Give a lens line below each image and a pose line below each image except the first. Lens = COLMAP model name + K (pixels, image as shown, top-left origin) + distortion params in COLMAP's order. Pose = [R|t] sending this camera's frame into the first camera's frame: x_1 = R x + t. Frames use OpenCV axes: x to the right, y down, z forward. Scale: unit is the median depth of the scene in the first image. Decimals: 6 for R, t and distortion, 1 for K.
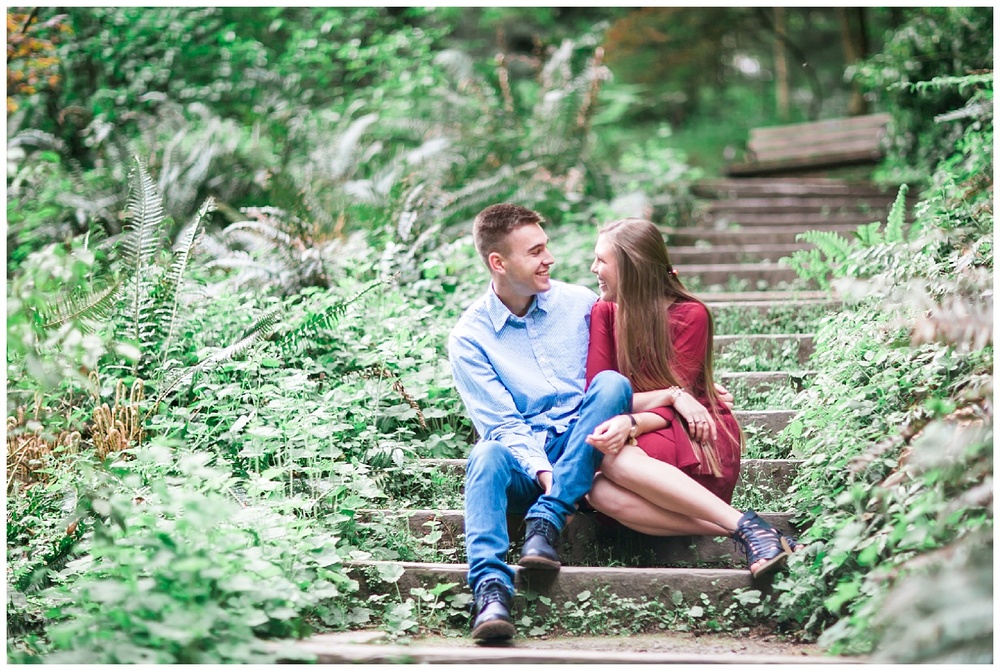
lens RADIAL K [[2606.1, 0, 500.0], [0, 2606.1, 335.5], [0, 0, 1]] dist [-0.053572, -0.287286]
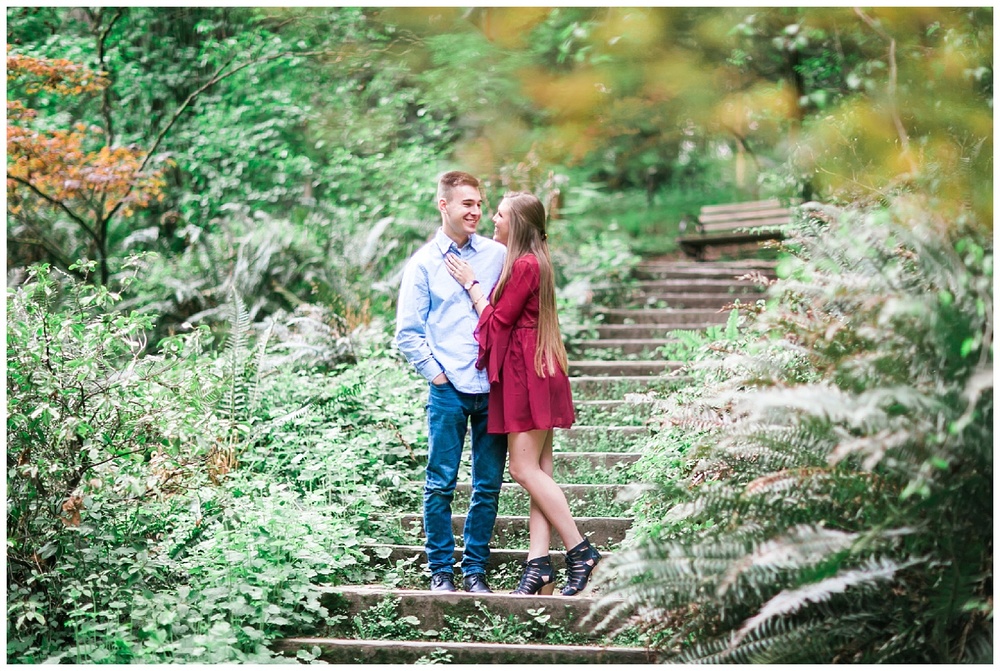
lens RADIAL K [[2606.1, 0, 500.0], [0, 2606.1, 335.5], [0, 0, 1]] dist [-0.053572, -0.287286]
pose [[0.999840, 0.010998, -0.014100, 0.045403], [-0.010971, 0.999938, 0.001988, -0.045665], [0.014121, -0.001833, 0.999899, -0.592957]]
